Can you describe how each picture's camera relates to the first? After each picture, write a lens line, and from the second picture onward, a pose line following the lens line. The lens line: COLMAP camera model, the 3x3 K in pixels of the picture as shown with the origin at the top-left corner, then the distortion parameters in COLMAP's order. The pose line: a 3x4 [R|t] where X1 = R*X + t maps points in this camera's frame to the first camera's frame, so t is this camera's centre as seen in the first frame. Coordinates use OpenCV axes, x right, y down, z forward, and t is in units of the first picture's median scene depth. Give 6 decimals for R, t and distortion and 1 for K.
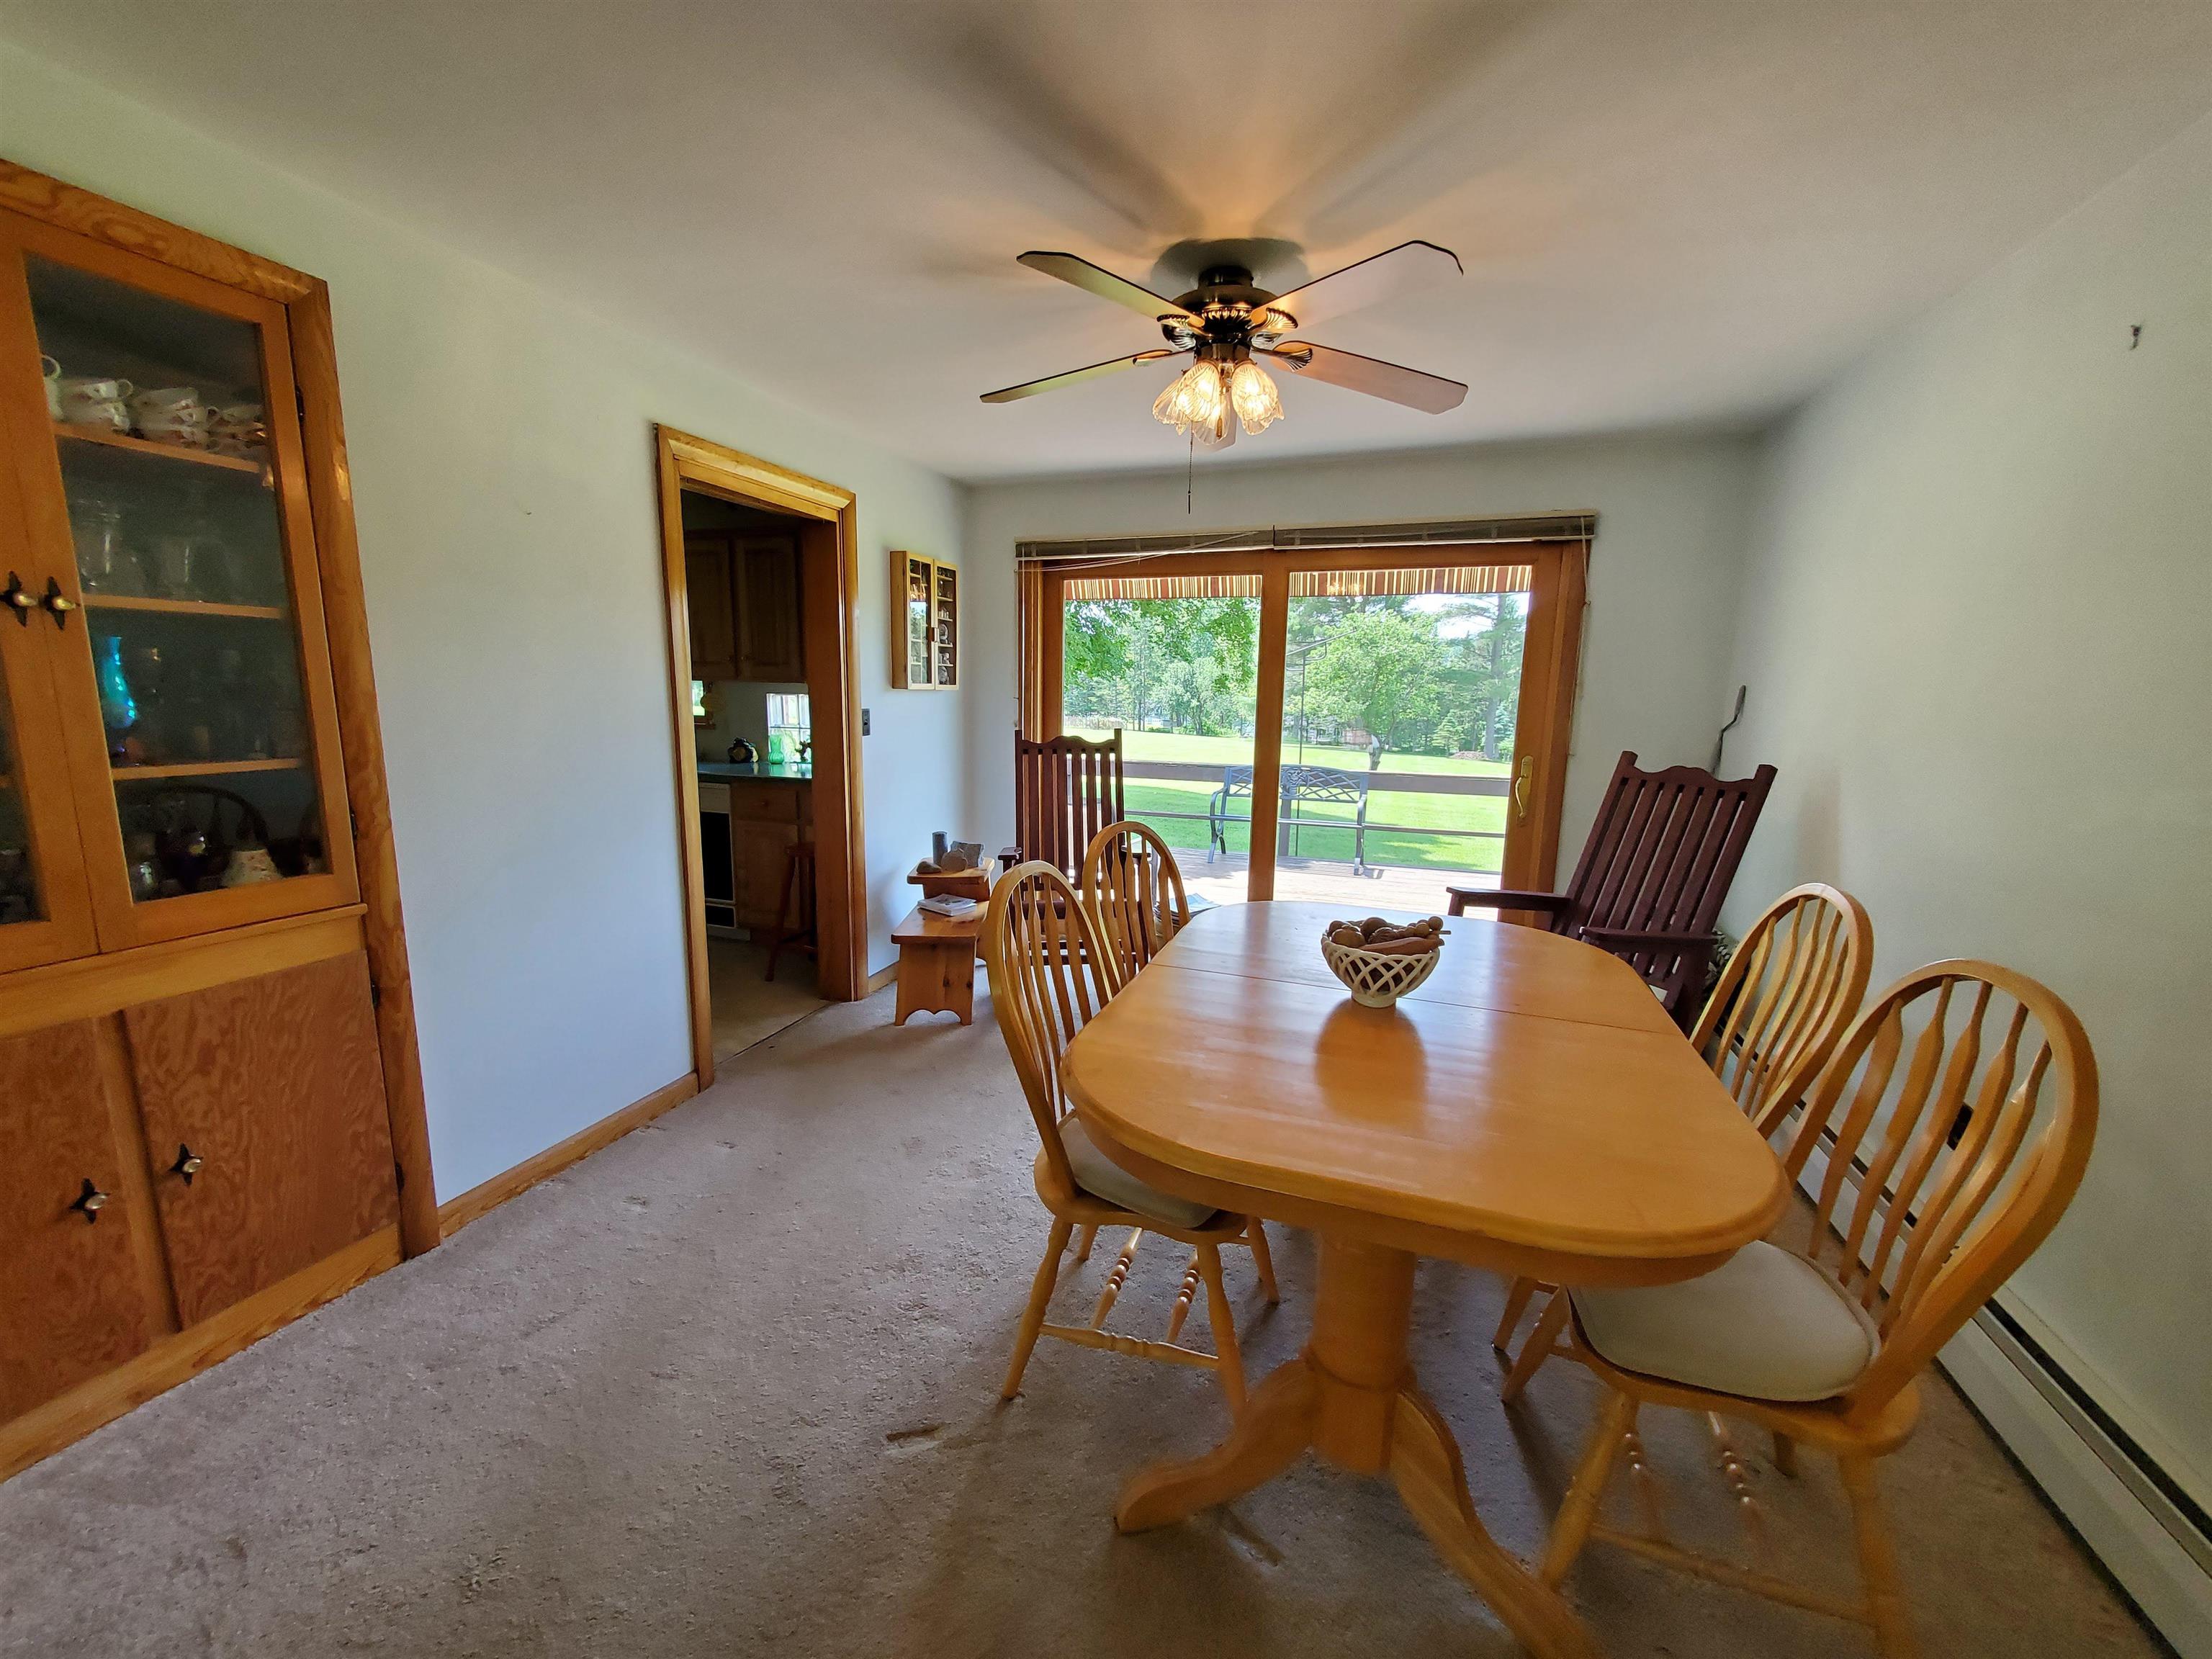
lens RADIAL K [[872.9, 0, 1108.5], [0, 872.9, 832.7], [0, 0, 1]] dist [0.001698, 0.000047]
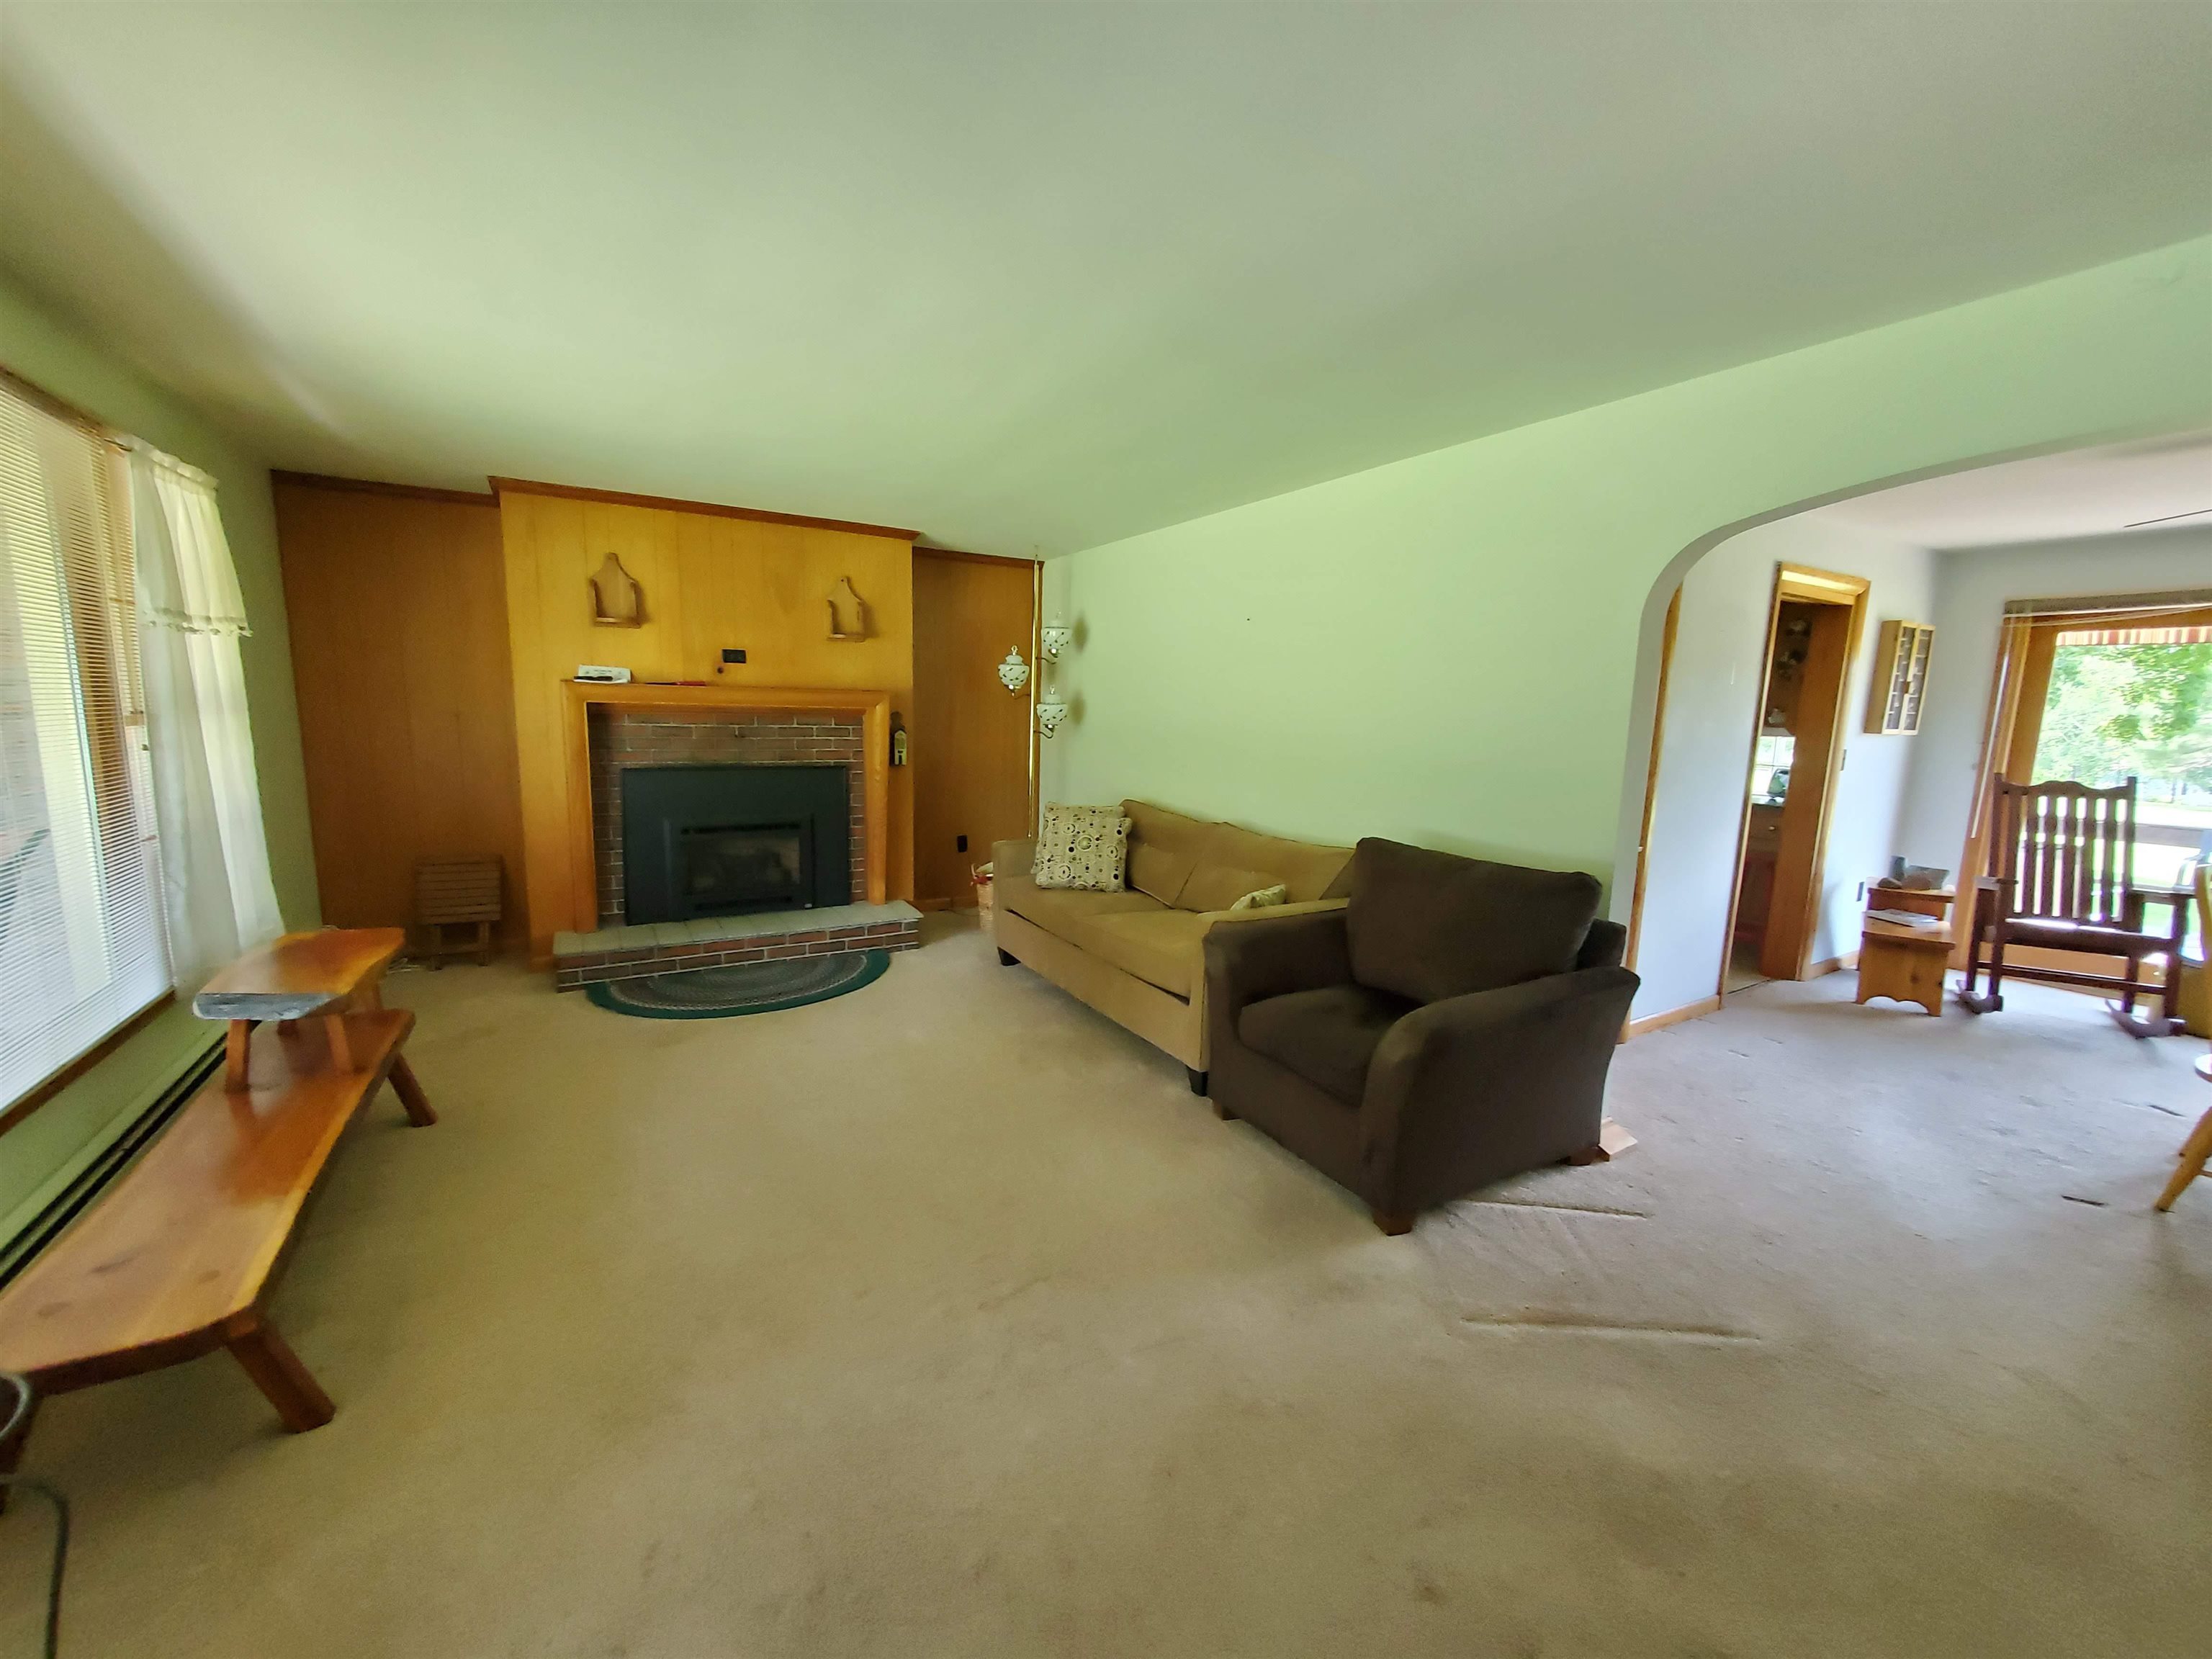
lens RADIAL K [[872.9, 0, 1100.4], [0, 872.9, 831.4], [0, 0, 1]] dist [0.001698, 0.000047]
pose [[0.760741, 0.097875, -0.641633, -0.263075], [-0.120349, 0.992693, 0.008736, 0.087929], [0.637800, 0.070573, 0.766962, -0.600253]]
